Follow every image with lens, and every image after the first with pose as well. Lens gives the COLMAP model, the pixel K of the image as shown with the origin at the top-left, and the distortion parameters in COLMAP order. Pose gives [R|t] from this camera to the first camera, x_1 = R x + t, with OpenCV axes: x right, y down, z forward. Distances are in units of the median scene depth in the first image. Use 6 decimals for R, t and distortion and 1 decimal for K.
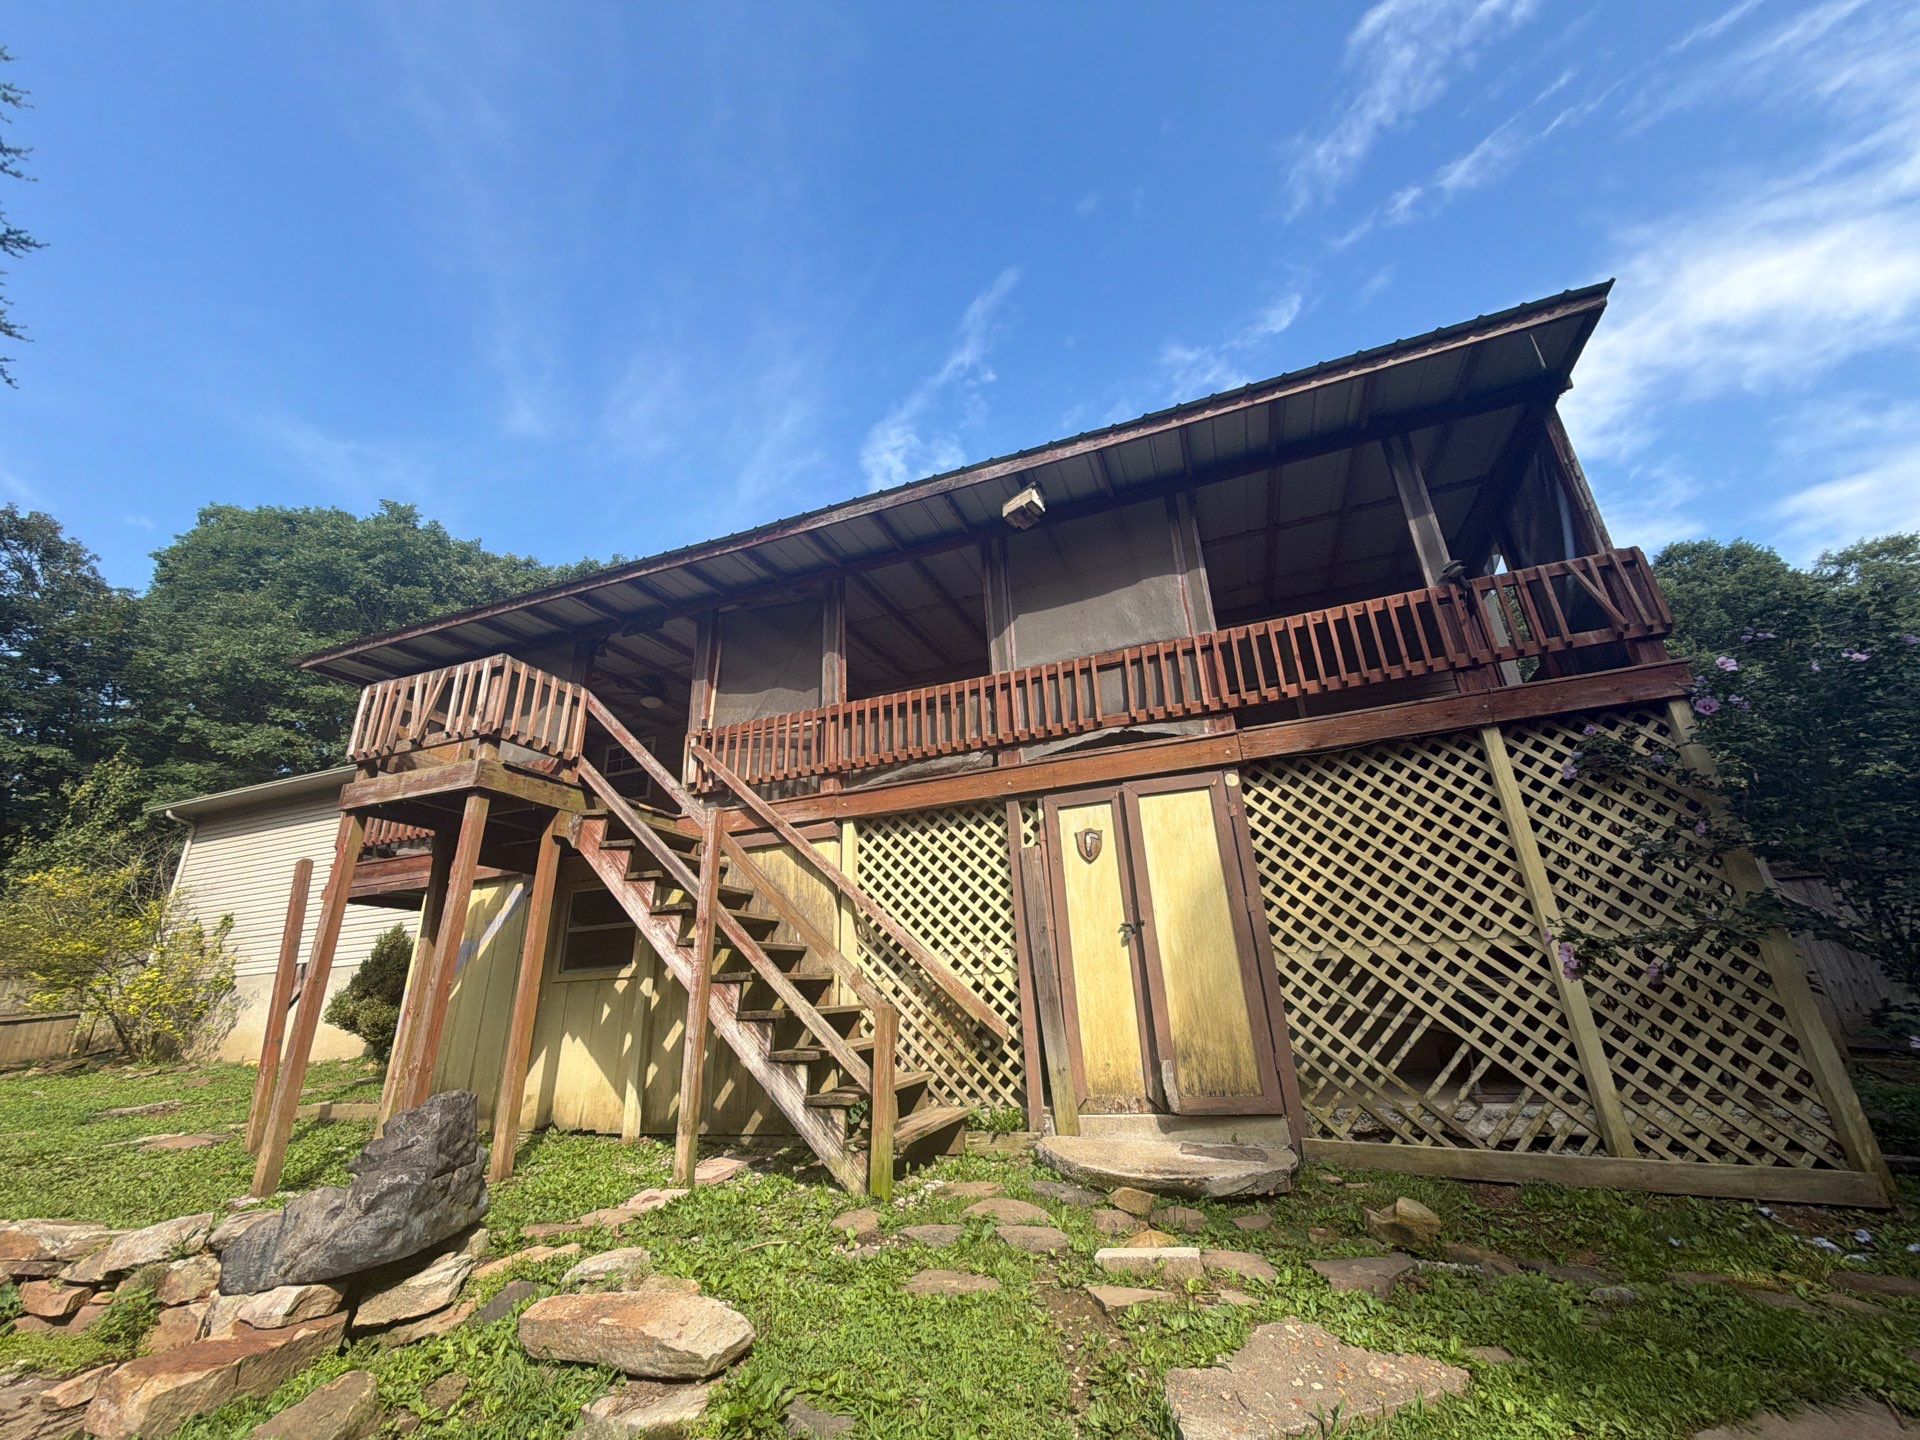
lens RADIAL K [[758.0, 0, 955.7], [0, 758.0, 720.1], [0, 0, 1]] dist [0.006022, -0.000700]
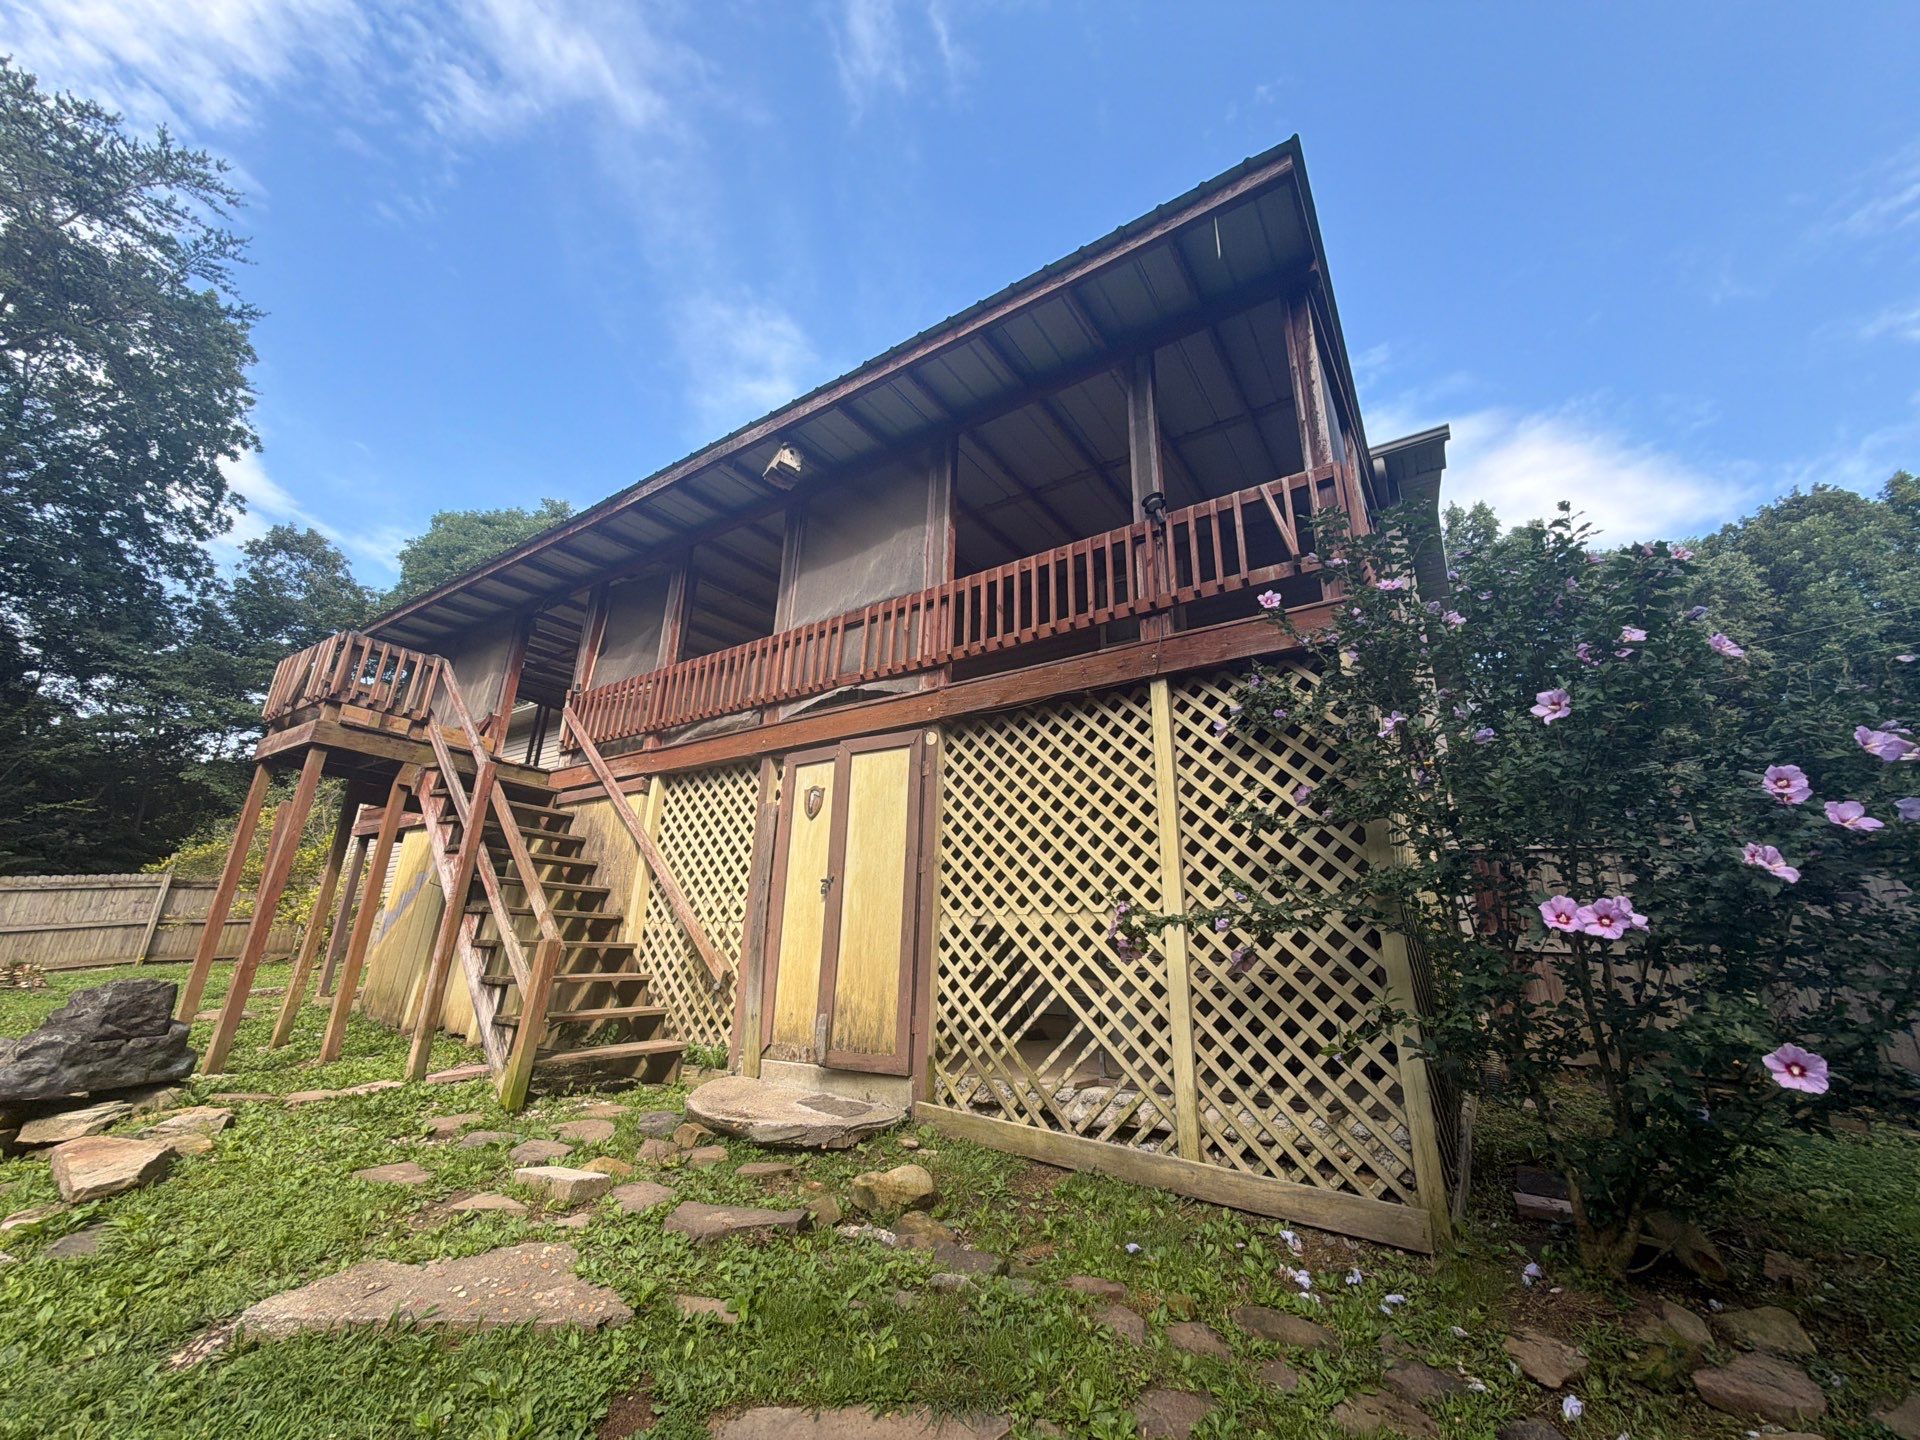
lens RADIAL K [[758.0, 0, 951.0], [0, 758.0, 716.3], [0, 0, 1]] dist [0.006022, -0.000700]
pose [[0.970811, -0.004049, -0.239814, 0.685596], [0.014635, 0.998995, 0.042376, 0.011105], [0.239401, -0.044649, 0.969894, 0.077177]]
